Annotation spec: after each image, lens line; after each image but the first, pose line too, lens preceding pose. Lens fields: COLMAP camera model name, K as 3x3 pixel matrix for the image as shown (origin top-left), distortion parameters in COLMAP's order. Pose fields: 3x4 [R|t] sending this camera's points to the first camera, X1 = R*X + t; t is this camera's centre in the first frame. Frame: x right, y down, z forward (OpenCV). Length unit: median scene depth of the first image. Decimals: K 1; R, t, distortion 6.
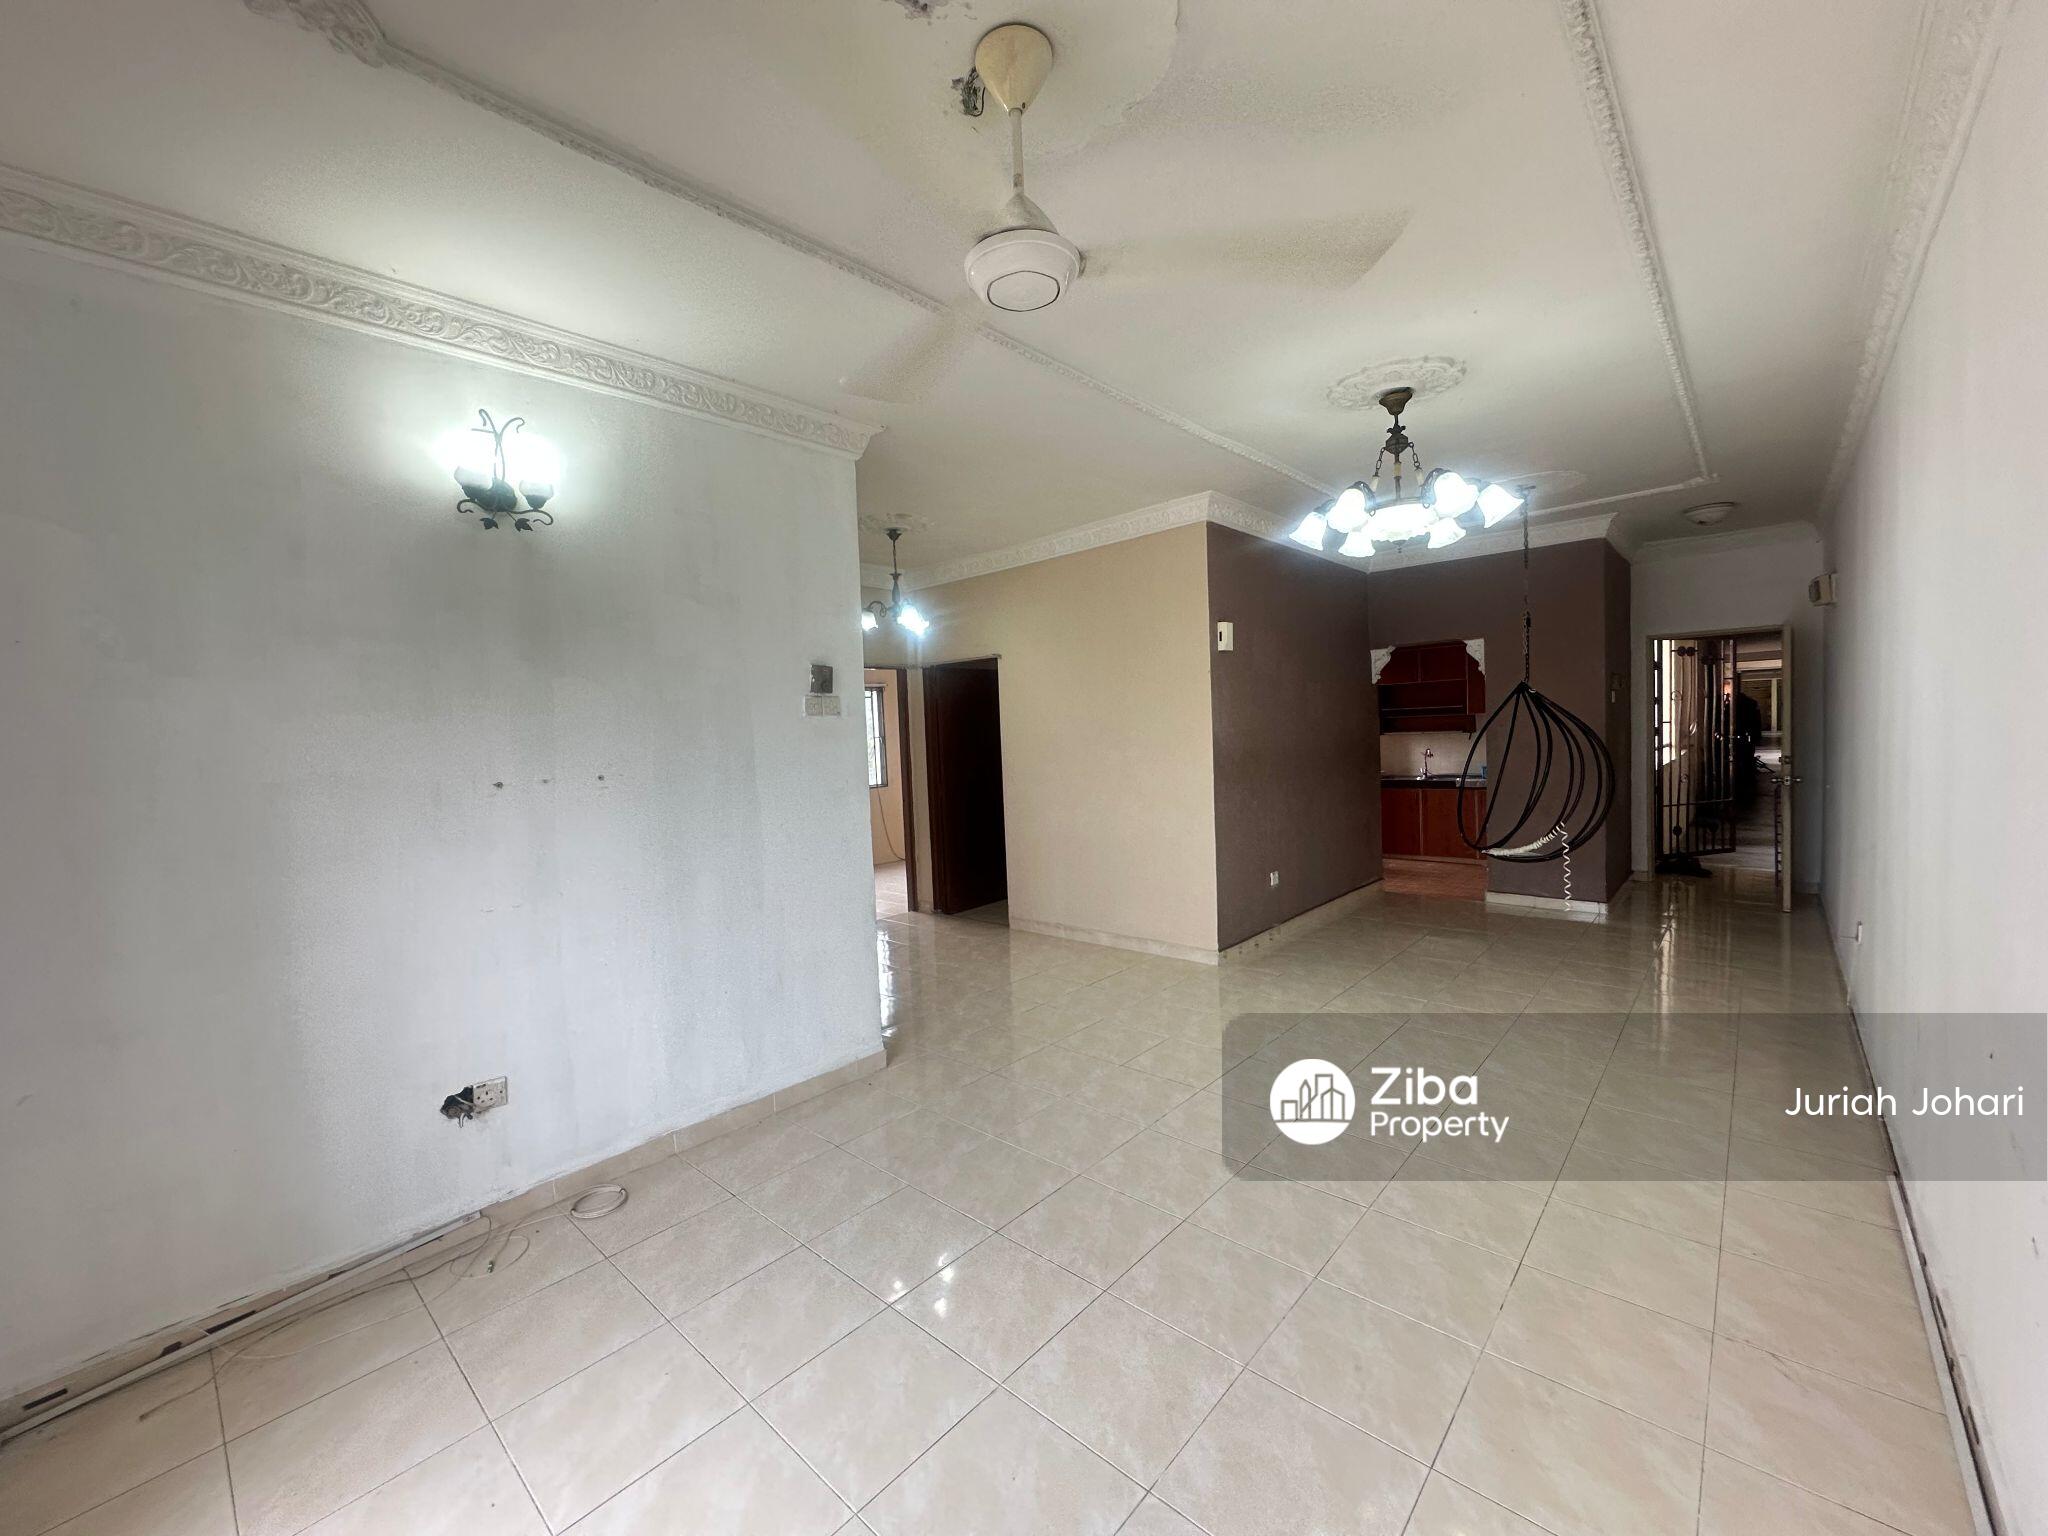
lens RADIAL K [[817.9, 0, 1022.2], [0, 817.9, 764.1], [0, 0, 1]] dist [0.000858, 0.000332]
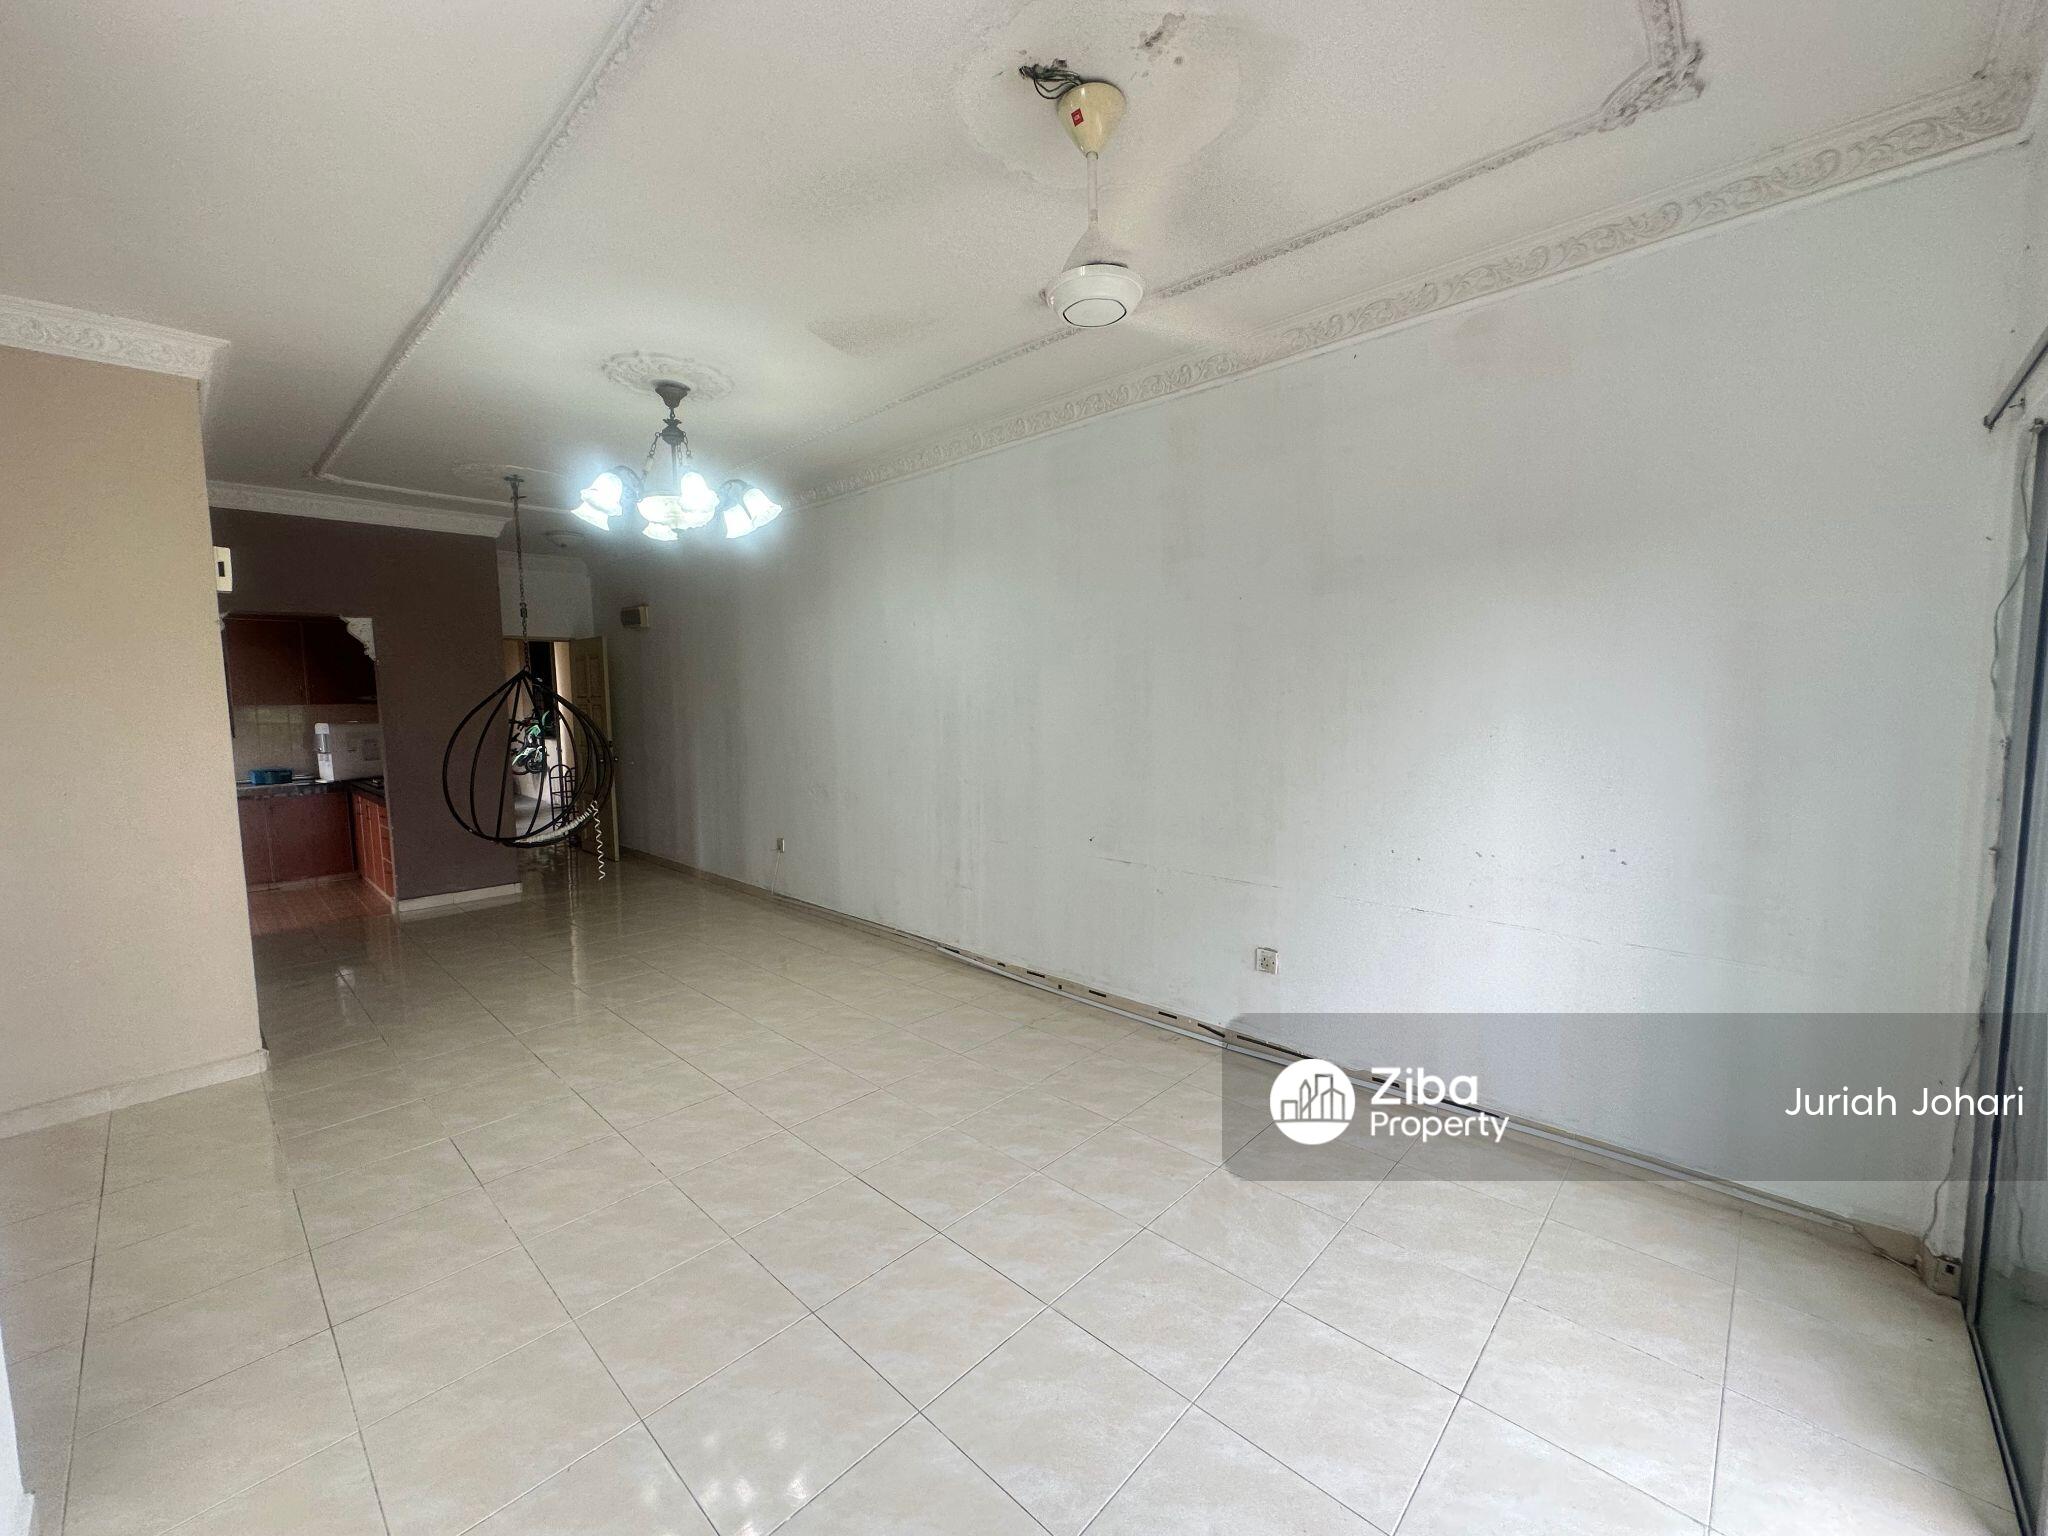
lens RADIAL K [[818.1, 0, 1015.9], [0, 818.1, 769.4], [0, 0, 1]] dist [-0.006685, 0.001259]
pose [[0.021419, -0.053667, 0.998329, -0.395445], [0.053522, 0.997188, 0.052457, 0.001016], [-0.998337, 0.052309, 0.024231, 0.369062]]
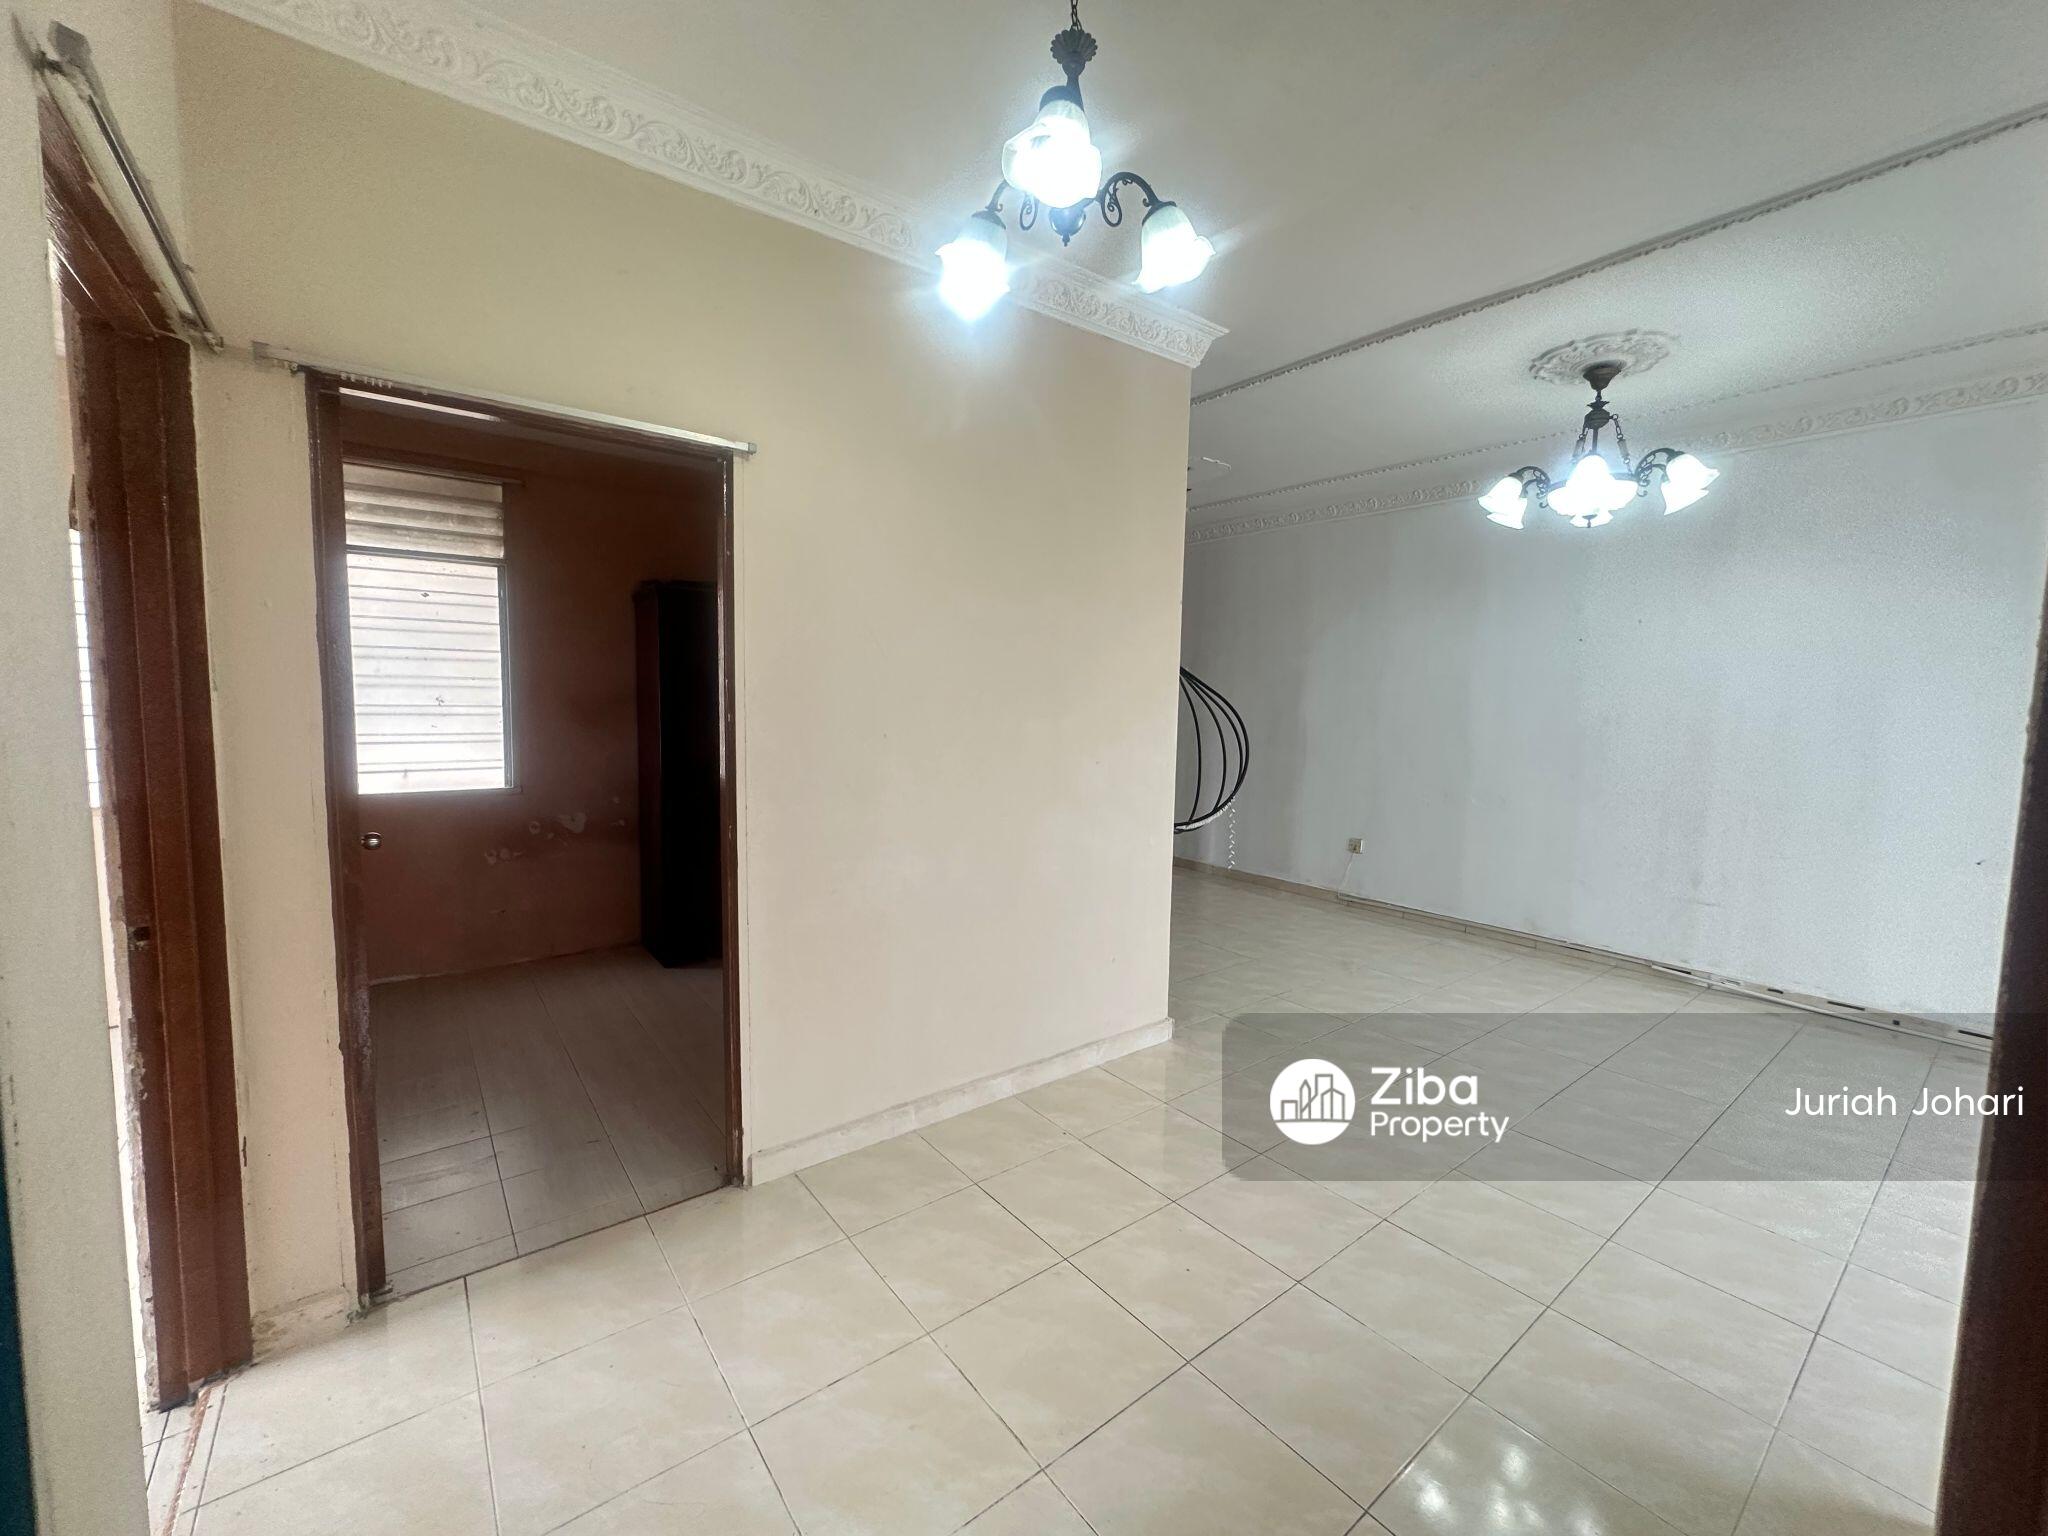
lens RADIAL K [[818.1, 0, 1015.9], [0, 818.1, 769.4], [0, 0, 1]] dist [-0.006685, 0.001259]
pose [[0.180967, -0.039922, 0.982679, -0.448023], [0.015621, 0.999166, 0.037715, -0.005343], [-0.983365, 0.008525, 0.181440, 1.008732]]
